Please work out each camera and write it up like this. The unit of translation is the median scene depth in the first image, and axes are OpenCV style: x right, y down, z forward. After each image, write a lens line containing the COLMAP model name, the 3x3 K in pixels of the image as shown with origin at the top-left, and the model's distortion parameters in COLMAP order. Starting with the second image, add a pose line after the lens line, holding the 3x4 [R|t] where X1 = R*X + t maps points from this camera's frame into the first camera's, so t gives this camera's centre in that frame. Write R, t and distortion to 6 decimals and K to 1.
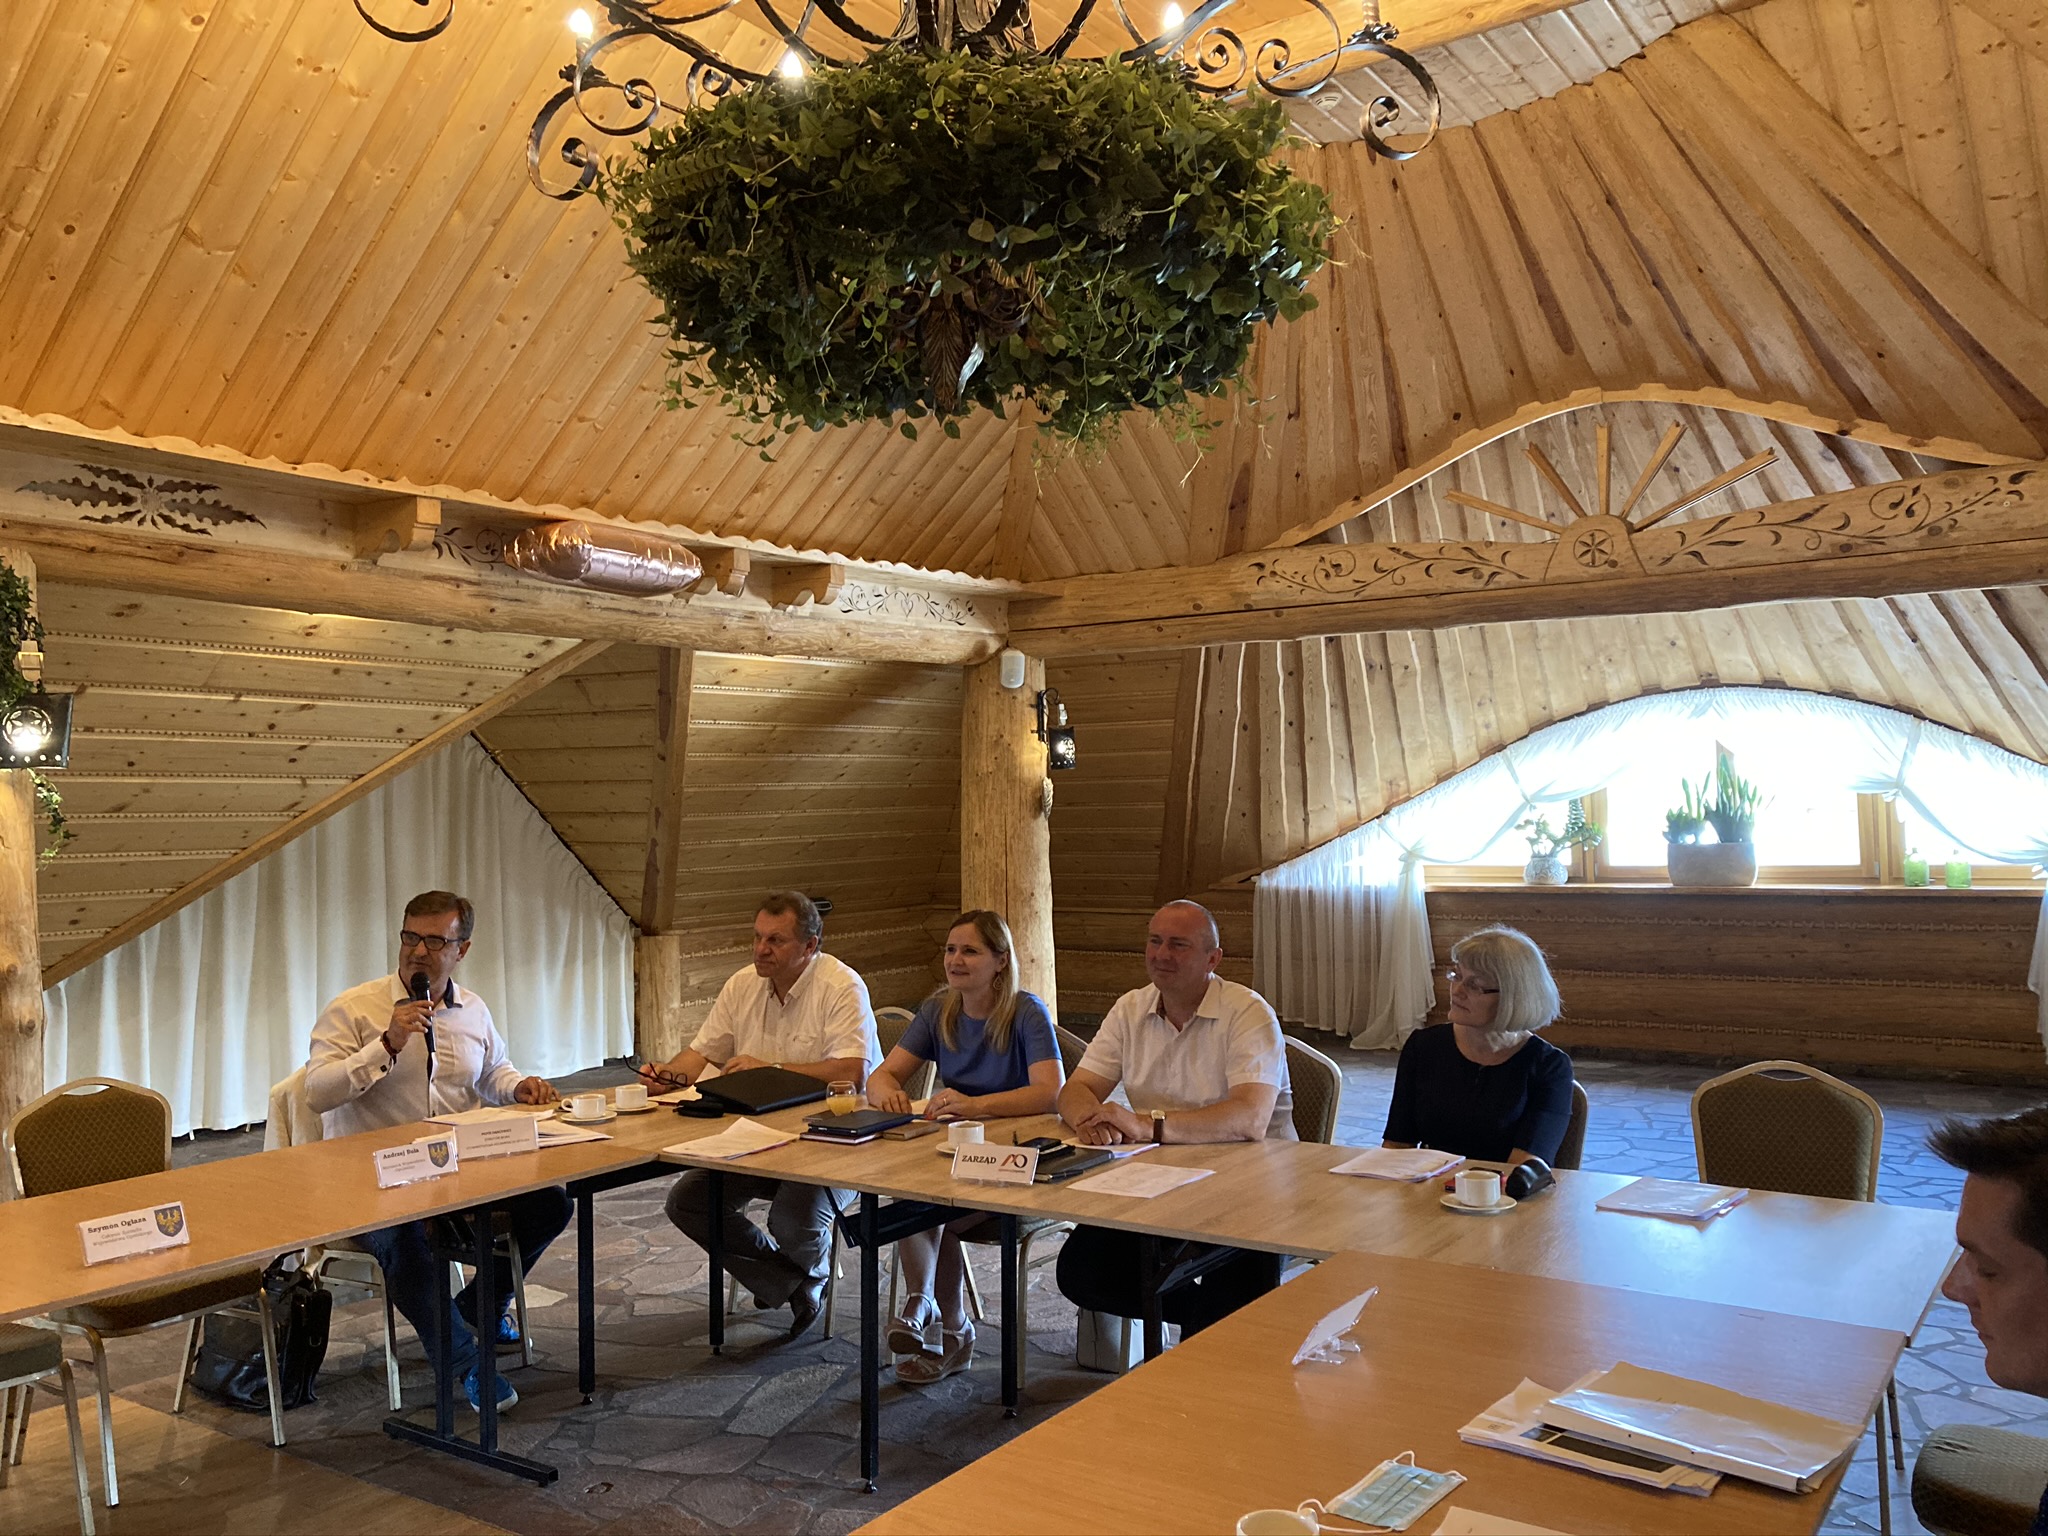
lens RADIAL K [[1671.9, 0, 1017.1], [0, 1671.9, 754.2], [0, 0, 1]] dist [0.055899, -0.066536]
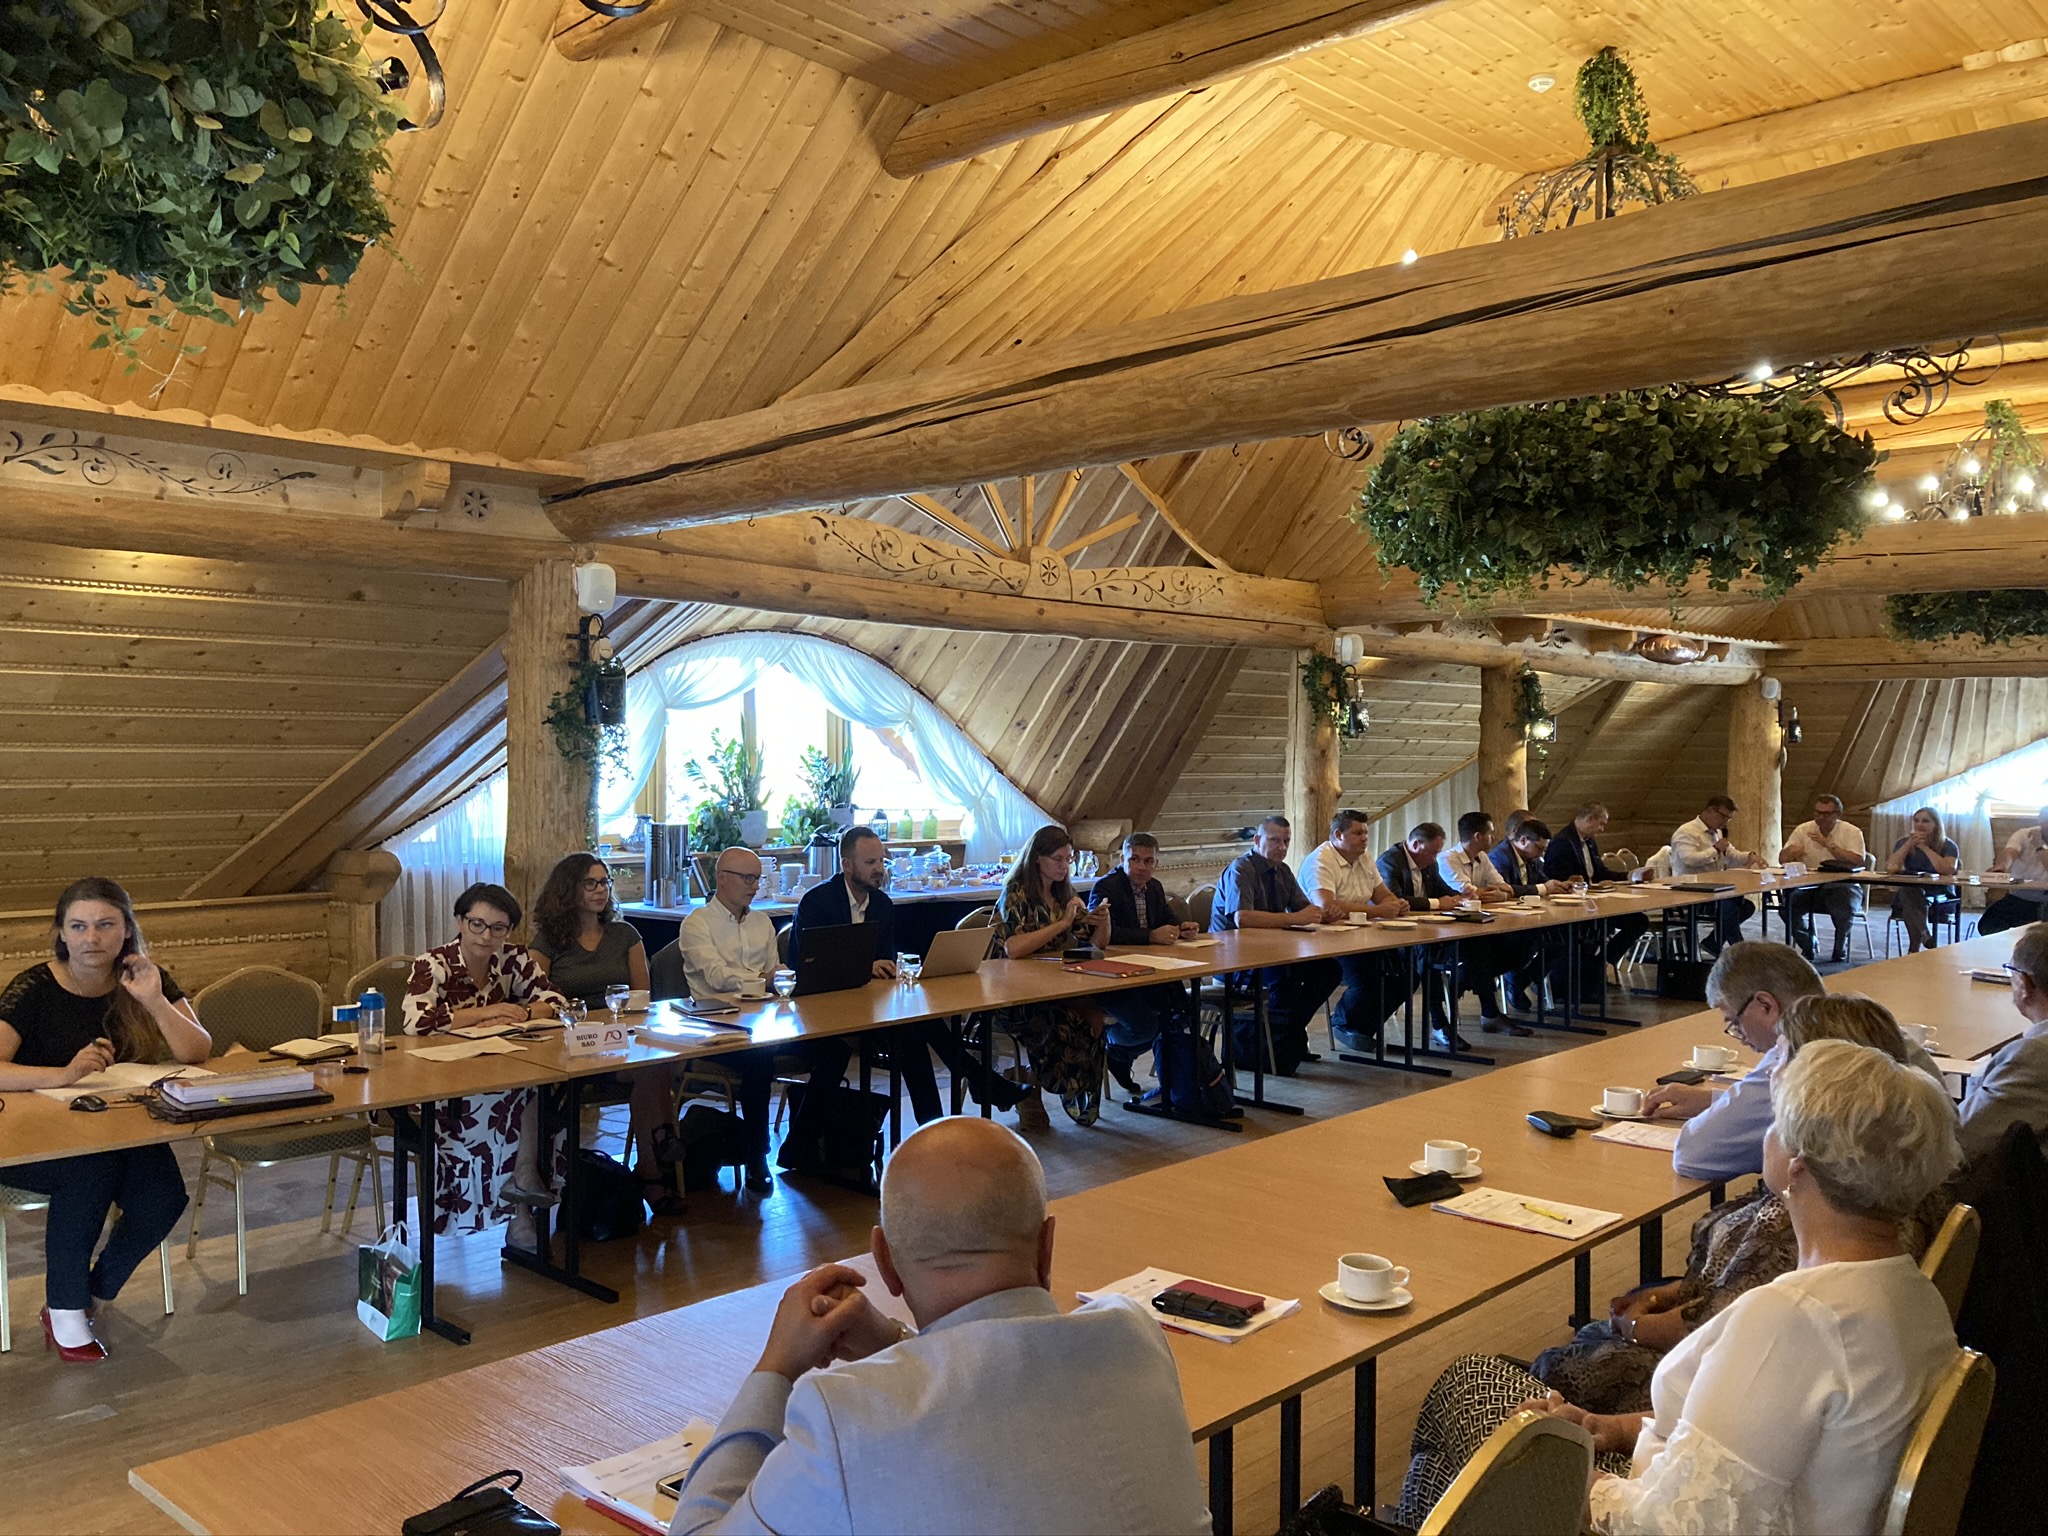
lens RADIAL K [[1671.9, 0, 1017.1], [0, 1671.9, 754.2], [0, 0, 1]] dist [0.055899, -0.066536]
pose [[0.987717, 0.025907, -0.154088, -0.530380], [-0.021000, 0.999222, 0.033390, -0.022503], [0.154833, -0.029744, 0.987493, -0.965535]]
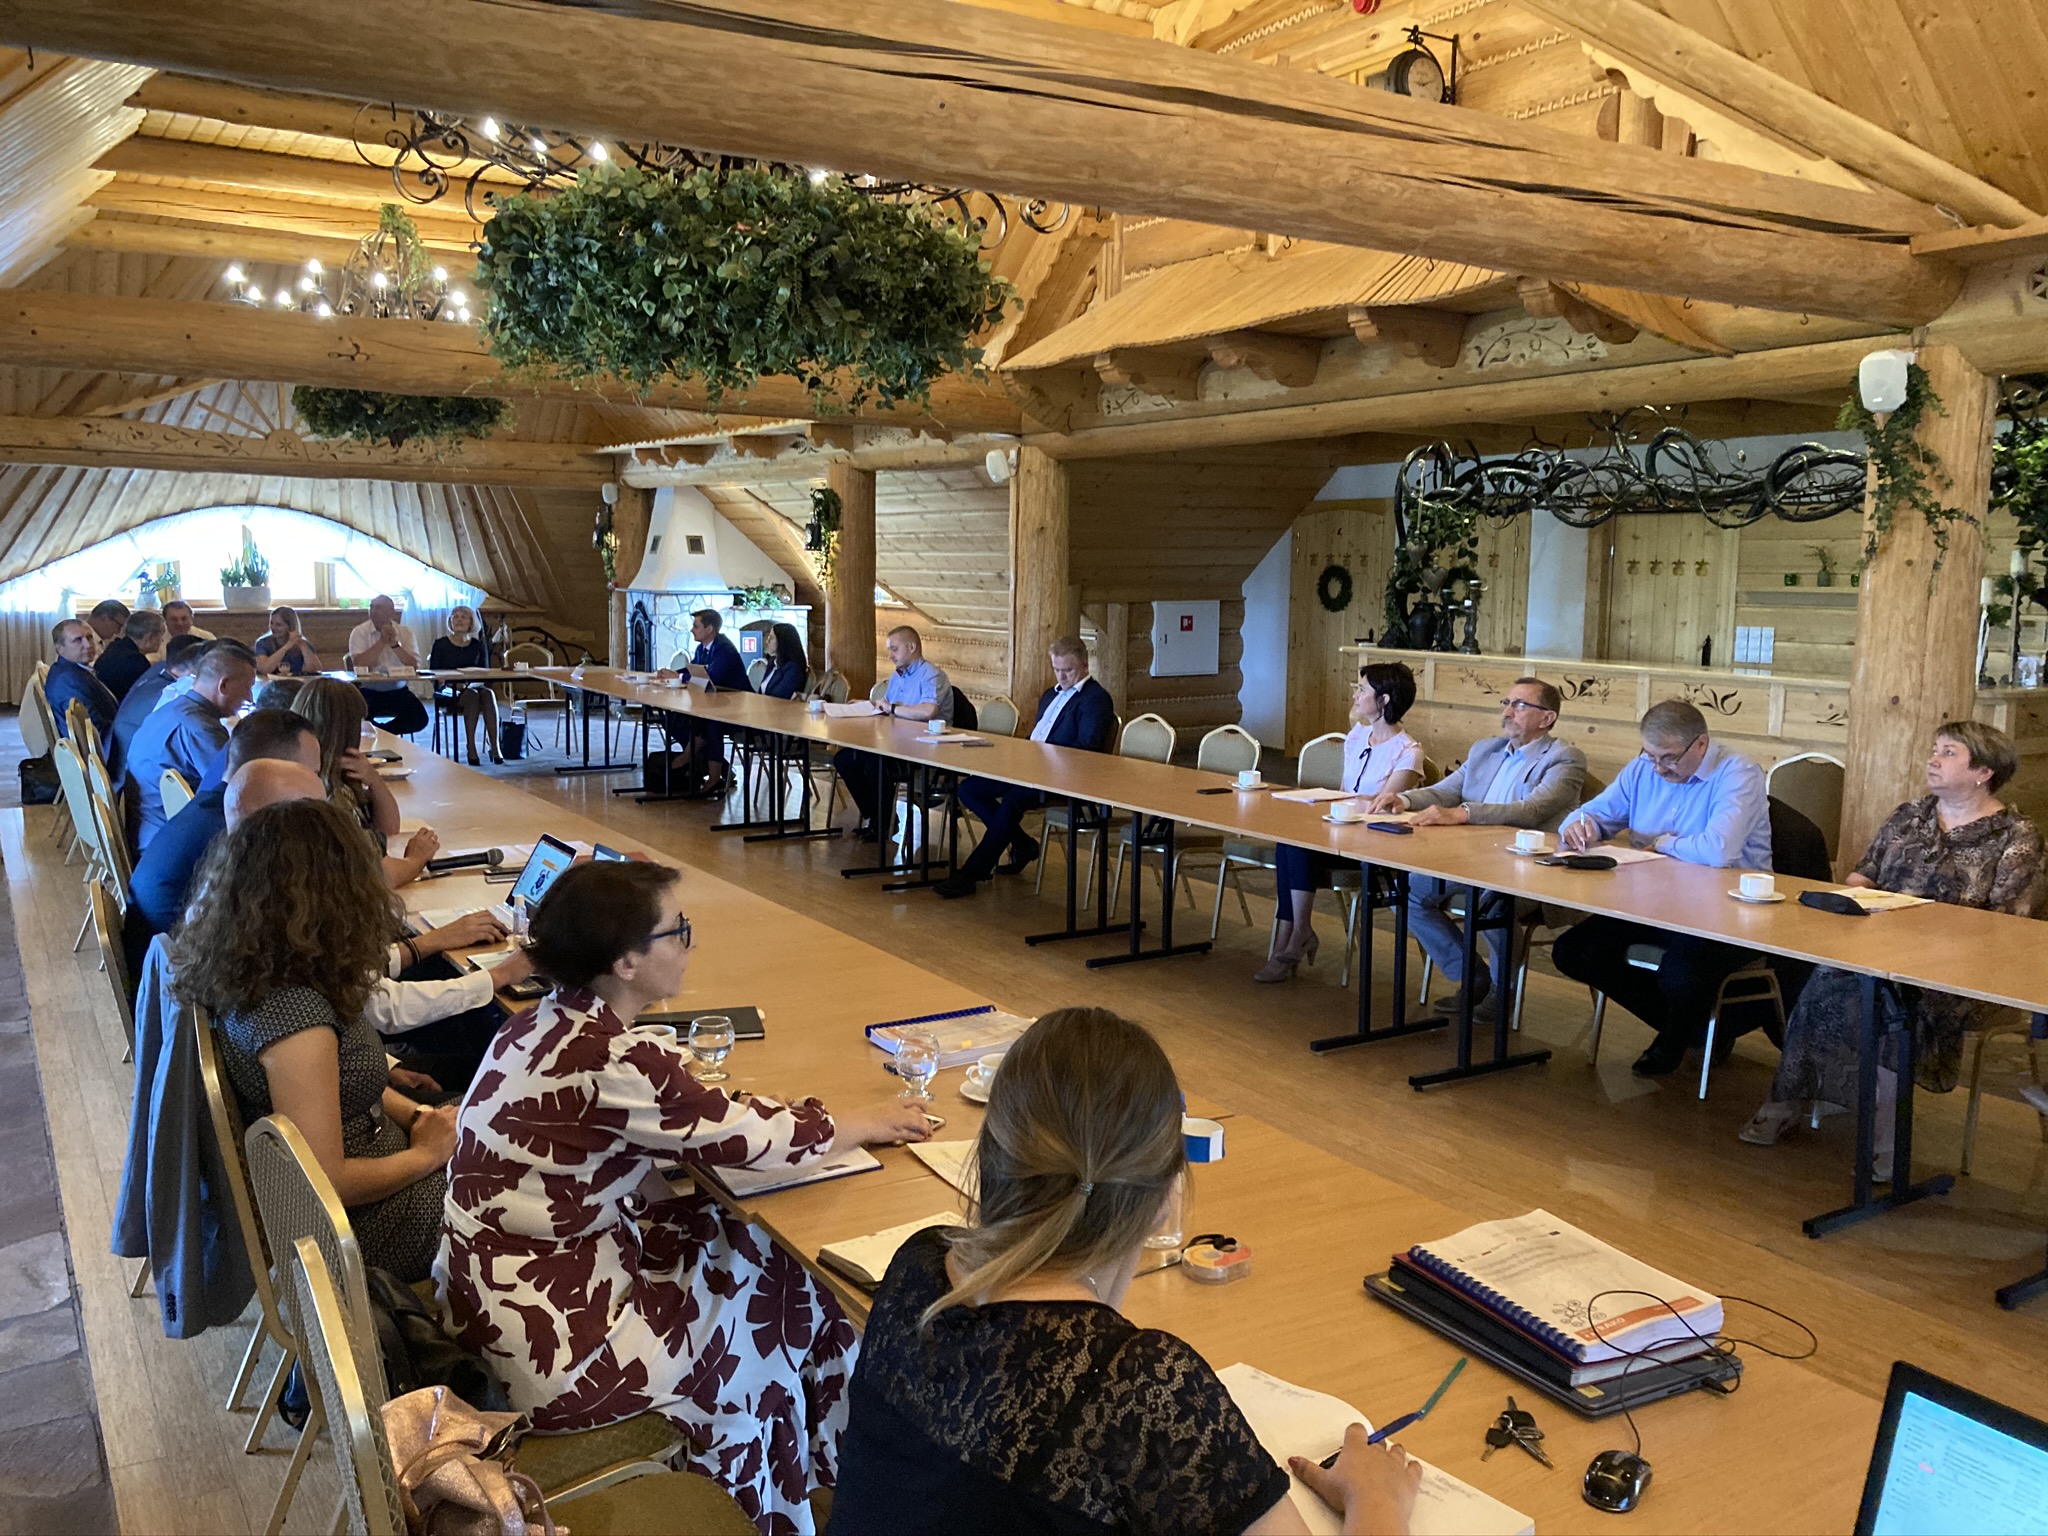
lens RADIAL K [[1671.9, 0, 1017.1], [0, 1671.9, 754.2], [0, 0, 1]] dist [0.055899, -0.066536]
pose [[0.406815, -0.074199, 0.910492, -1.003854], [-0.051824, 0.993216, 0.104095, -0.003215], [-0.912040, -0.089532, 0.400210, -0.588836]]
